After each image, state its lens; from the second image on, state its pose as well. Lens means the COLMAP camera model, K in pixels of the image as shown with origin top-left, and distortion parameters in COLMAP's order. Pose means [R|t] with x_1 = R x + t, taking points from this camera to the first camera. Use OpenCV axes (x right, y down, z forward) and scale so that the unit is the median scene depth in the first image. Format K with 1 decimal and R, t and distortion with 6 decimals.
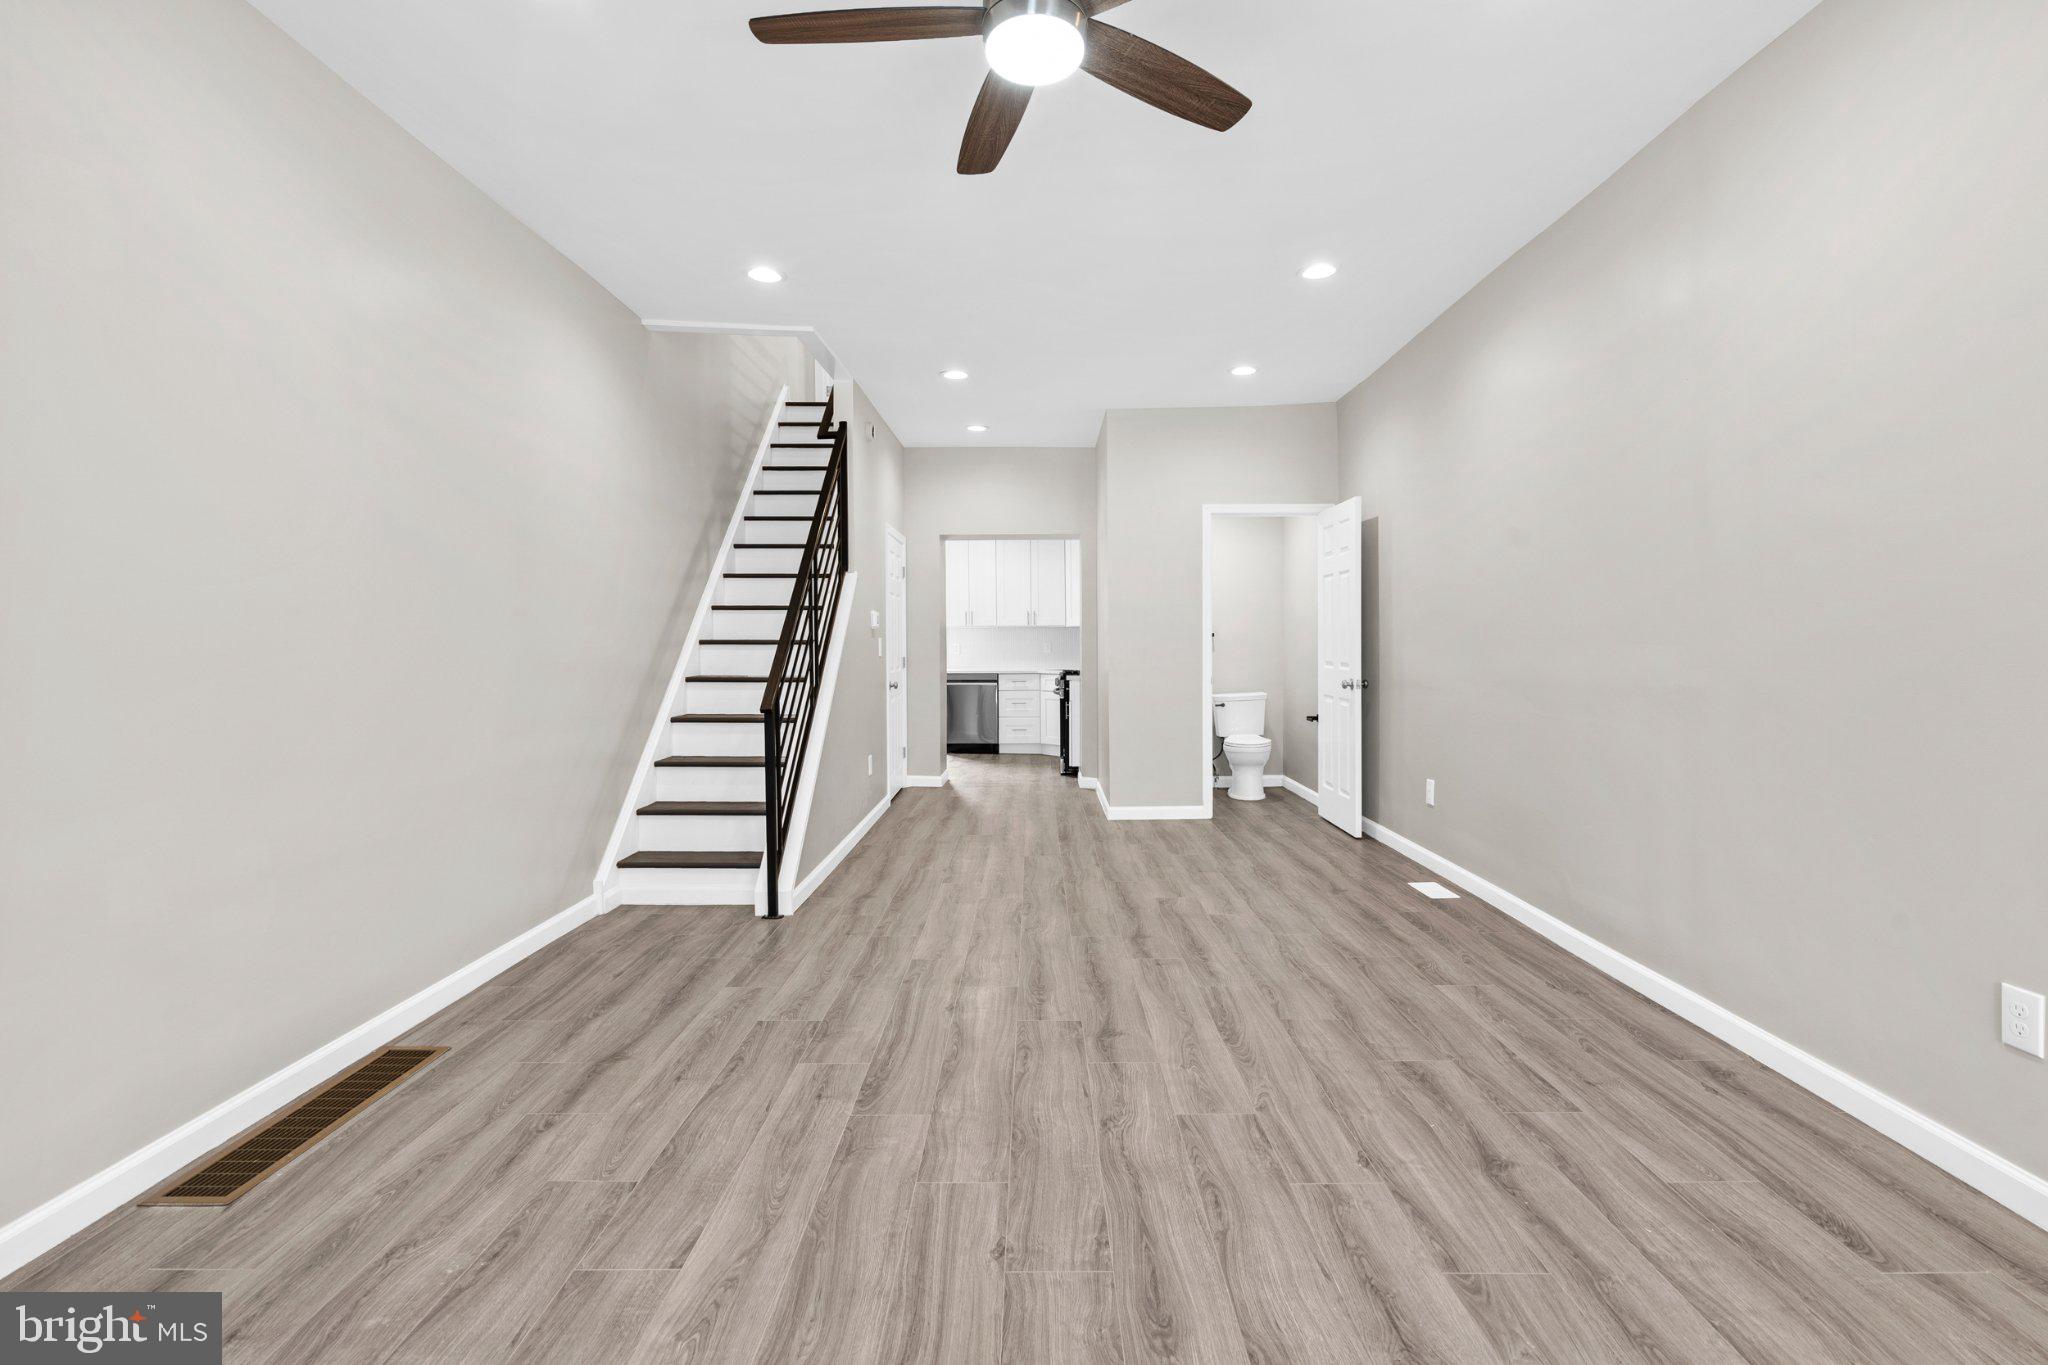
lens RADIAL K [[964.2, 0, 1027.6], [0, 964.2, 662.4], [0, 0, 1]] dist [-0.010271, 0.006061]
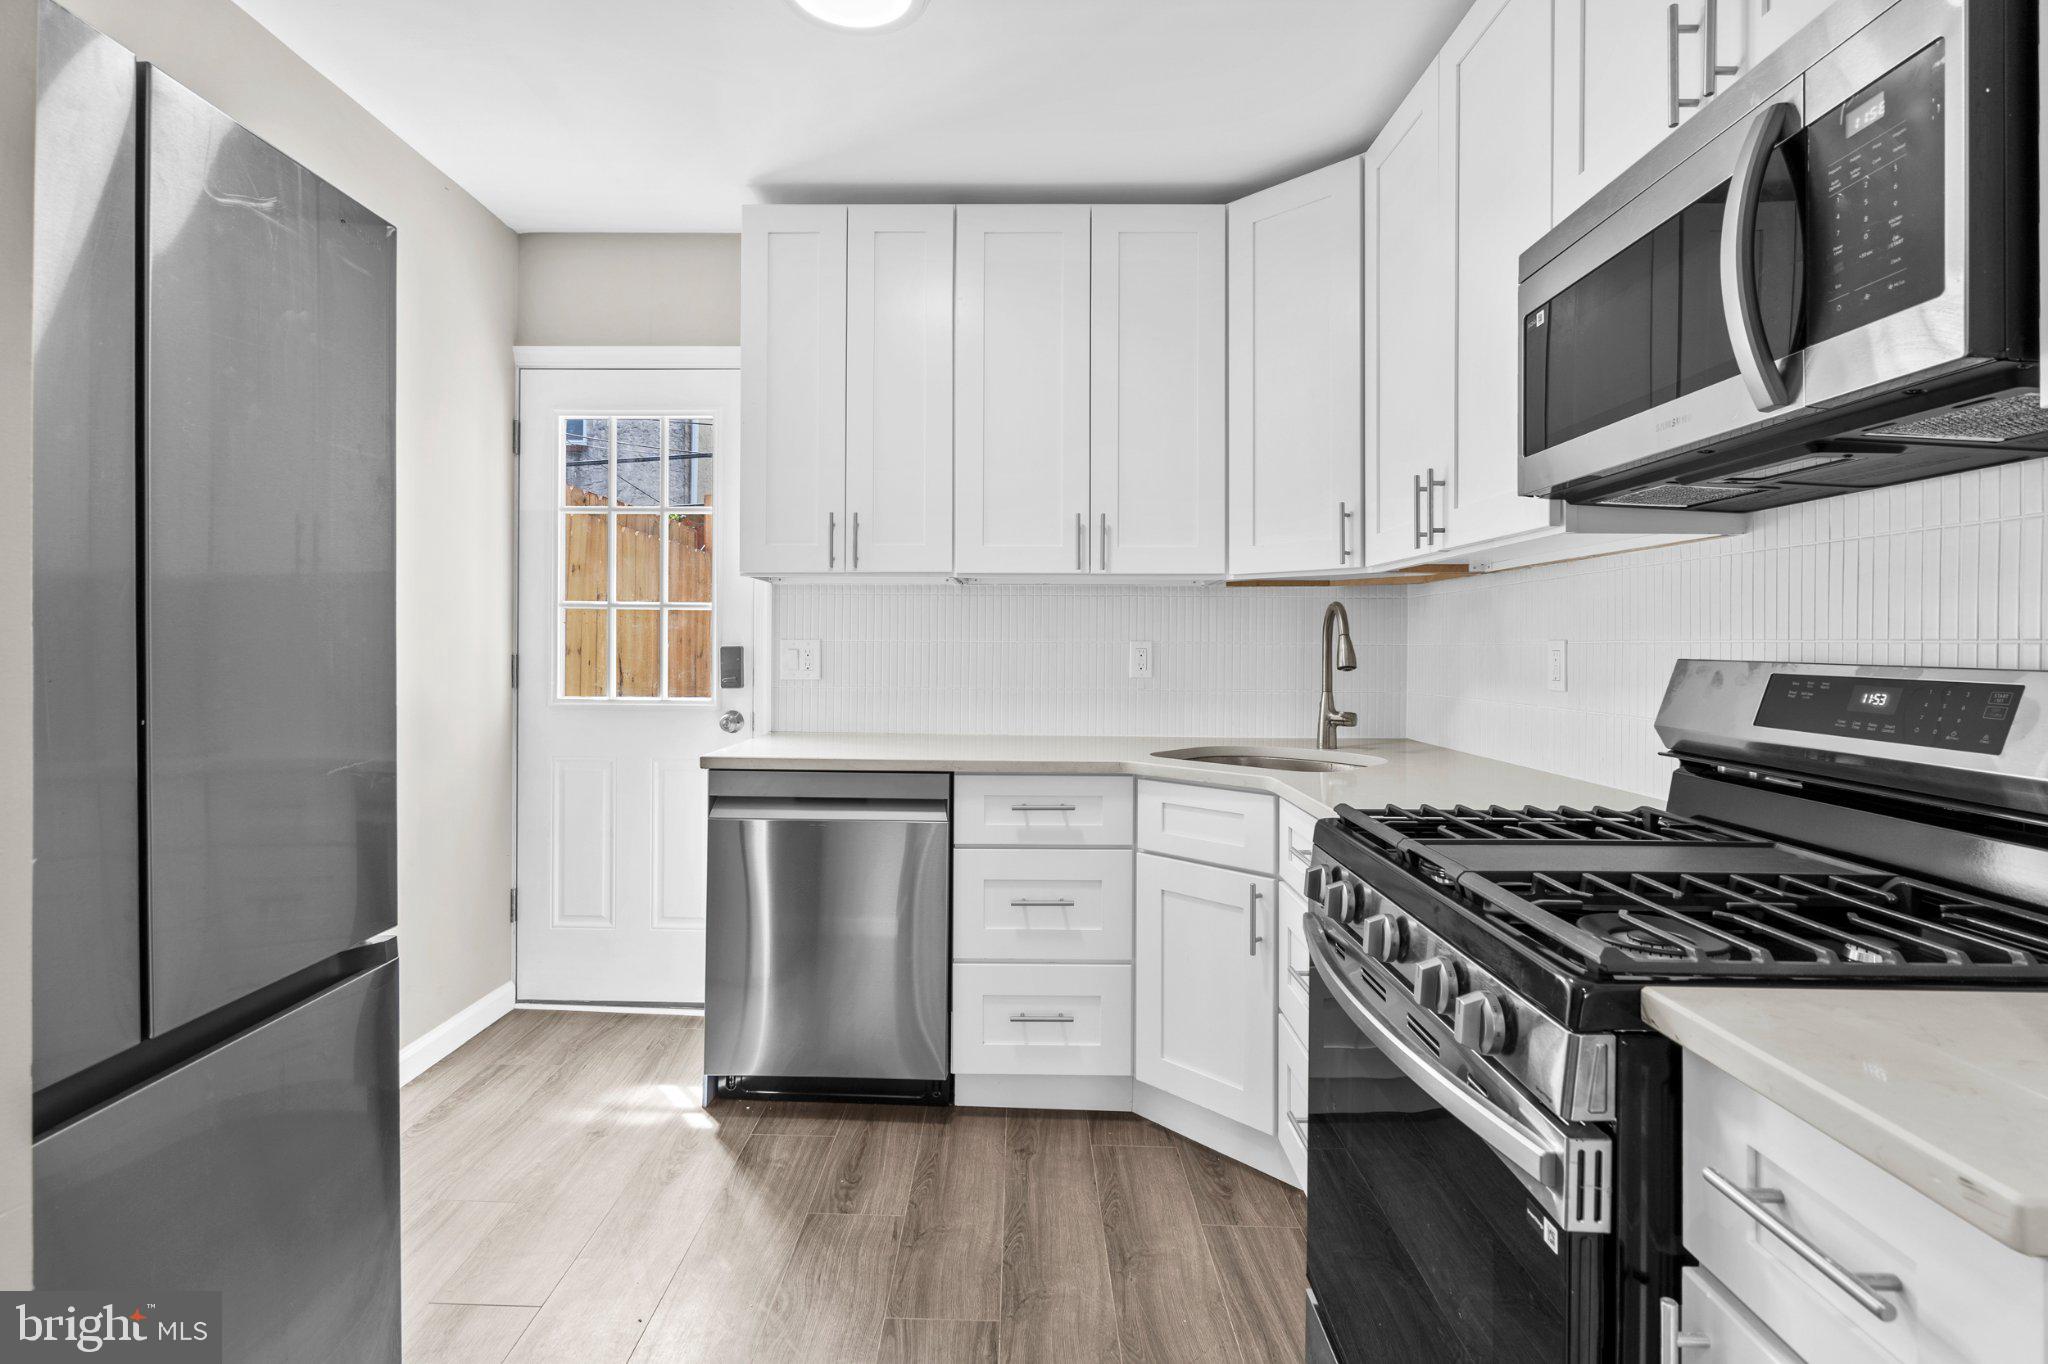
lens RADIAL K [[977.5, 0, 1019.5], [0, 977.5, 652.7], [0, 0, 1]] dist [-0.000502, 0.000102]
pose [[0.999902, 0.013493, 0.003773, -0.056145], [-0.013423, 0.999747, -0.018074, -0.043274], [-0.004016, 0.018021, 0.999830, 2.621782]]
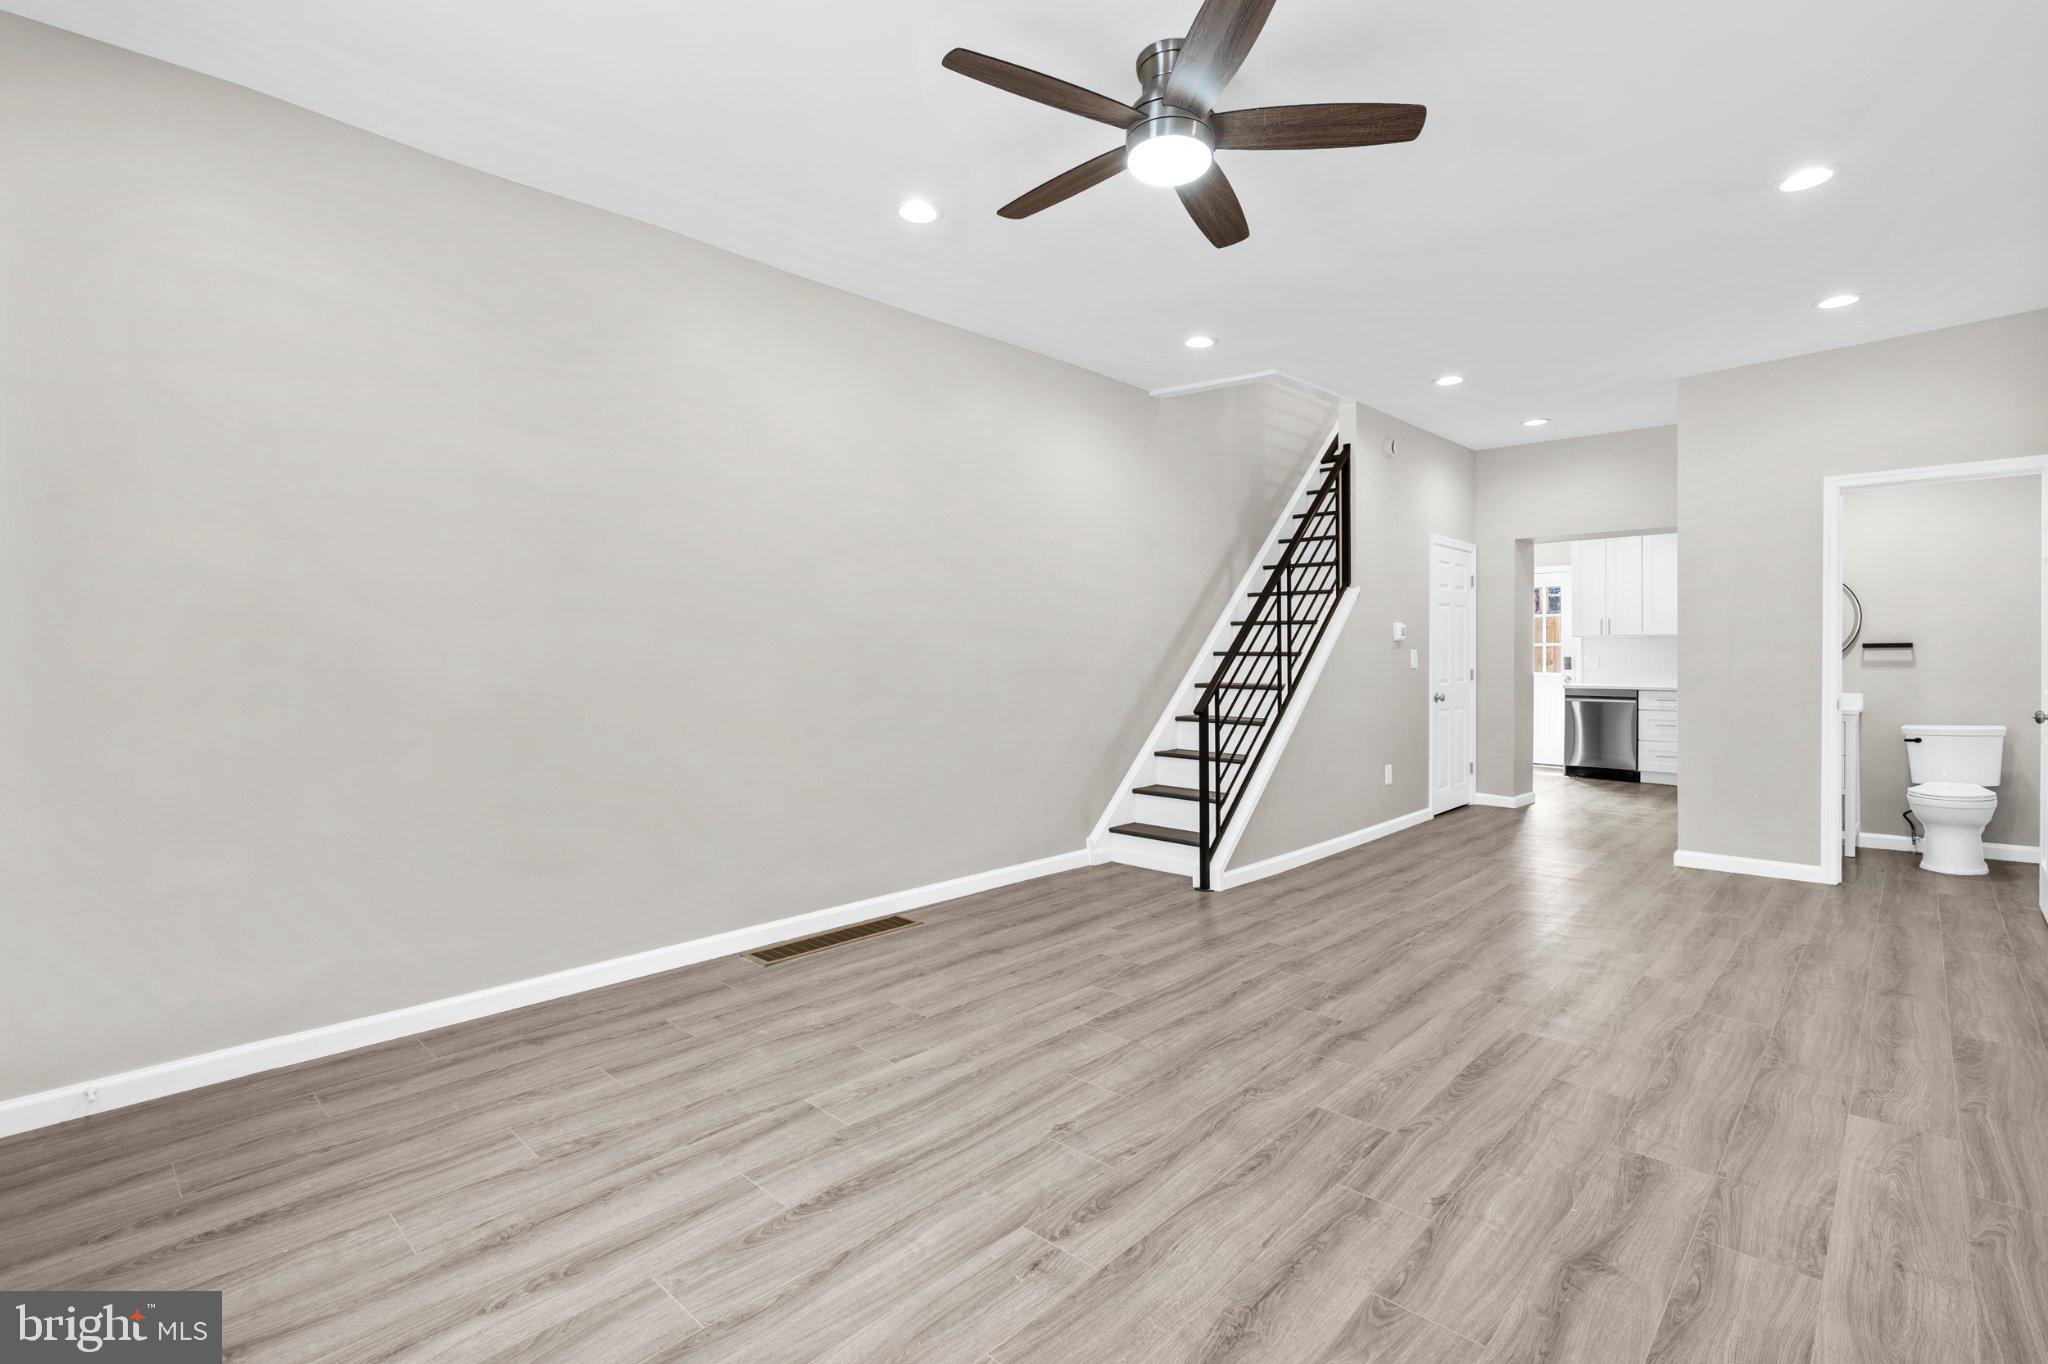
lens RADIAL K [[942.0, 0, 1023.1], [0, 942.0, 670.1], [0, 0, 1]] dist [-0.002245, 0.000676]
pose [[0.729406, 0.013960, -0.683938, 0.492535], [-0.015163, 0.999876, 0.004237, -0.005060], [0.683913, 0.007280, 0.729528, 0.021128]]
